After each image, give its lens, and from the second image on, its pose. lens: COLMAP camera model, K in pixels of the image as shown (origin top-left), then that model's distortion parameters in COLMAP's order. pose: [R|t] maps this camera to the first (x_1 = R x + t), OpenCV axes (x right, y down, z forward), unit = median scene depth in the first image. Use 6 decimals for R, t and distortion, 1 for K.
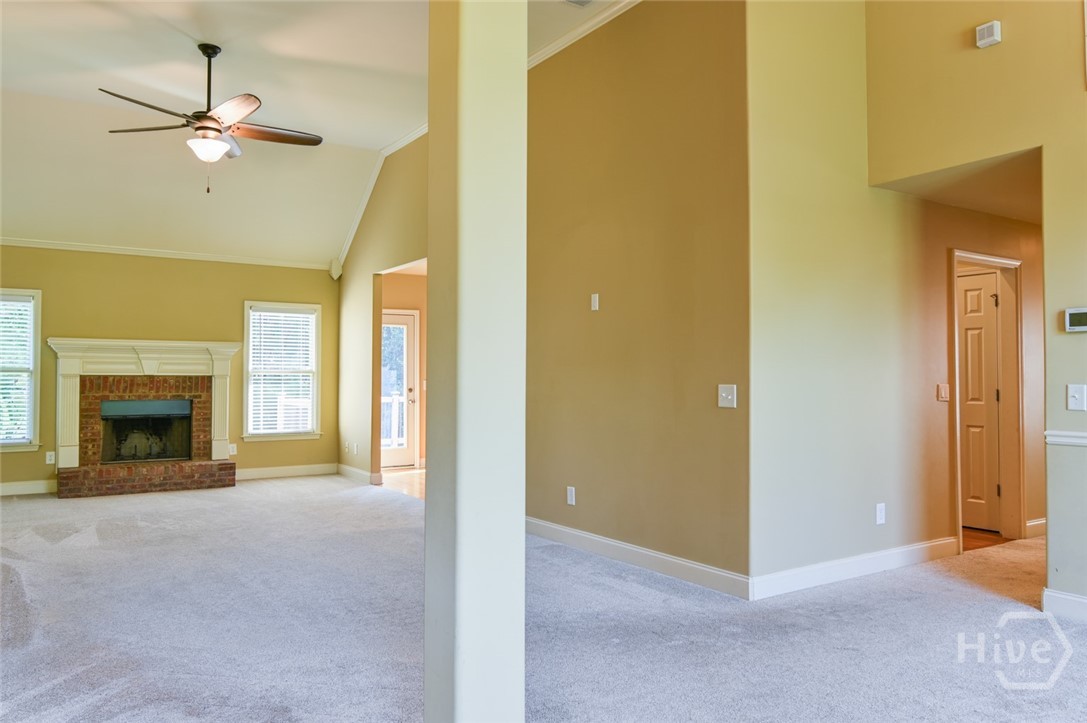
lens RADIAL K [[784.6, 0, 543.5], [0, 784.6, 361.5], [0, 0, 1]] dist [-0.003161, -0.001688]
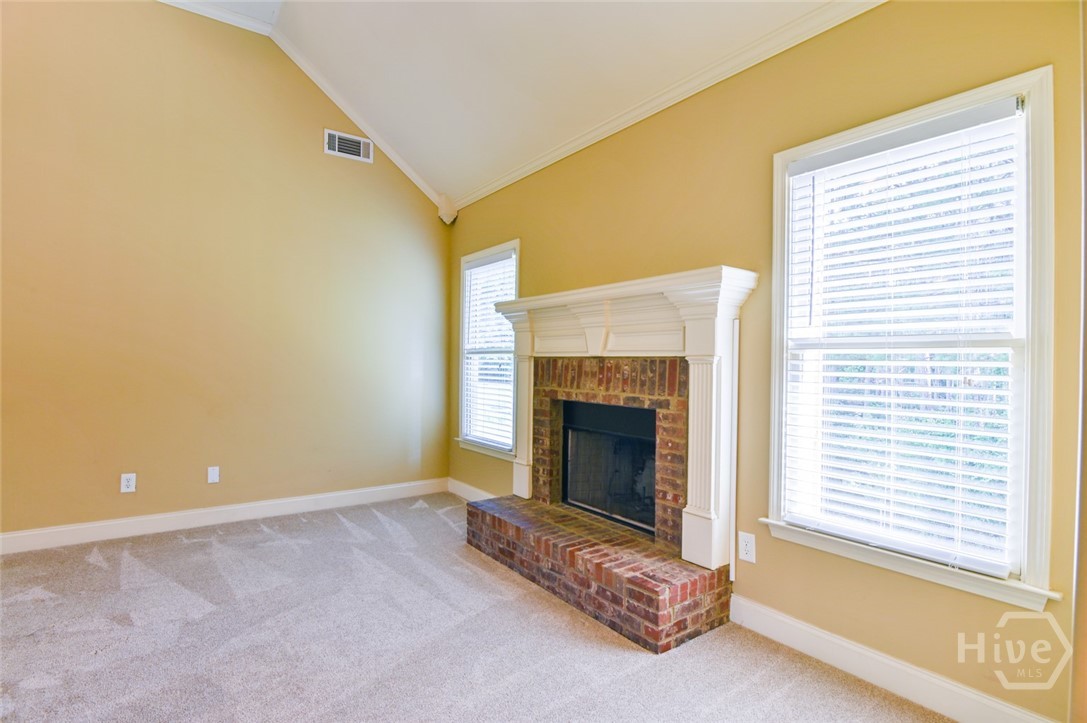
lens RADIAL K [[533.7, 0, 547.4], [0, 533.7, 358.3], [0, 0, 1]] dist [-0.018943, -0.001098]
pose [[0.040812, -0.011674, -0.999099, -0.142422], [0.004488, 0.999924, -0.011500, 0.022042], [0.999157, -0.004014, 0.040861, 0.922467]]
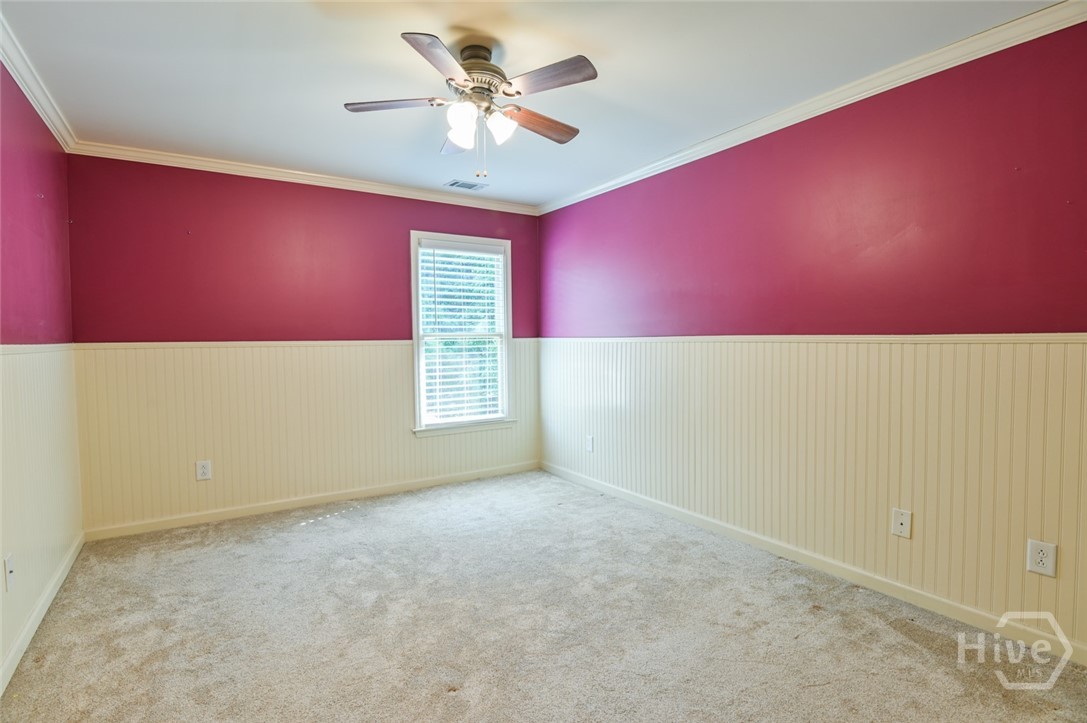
lens RADIAL K [[533.7, 0, 547.4], [0, 533.7, 358.3], [0, 0, 1]] dist [-0.018943, -0.001098]
pose [[0.999767, -0.015140, -0.015418, -0.270266], [0.015954, 0.998406, 0.054140, 0.010200], [0.014574, -0.054373, 0.998414, 0.561980]]
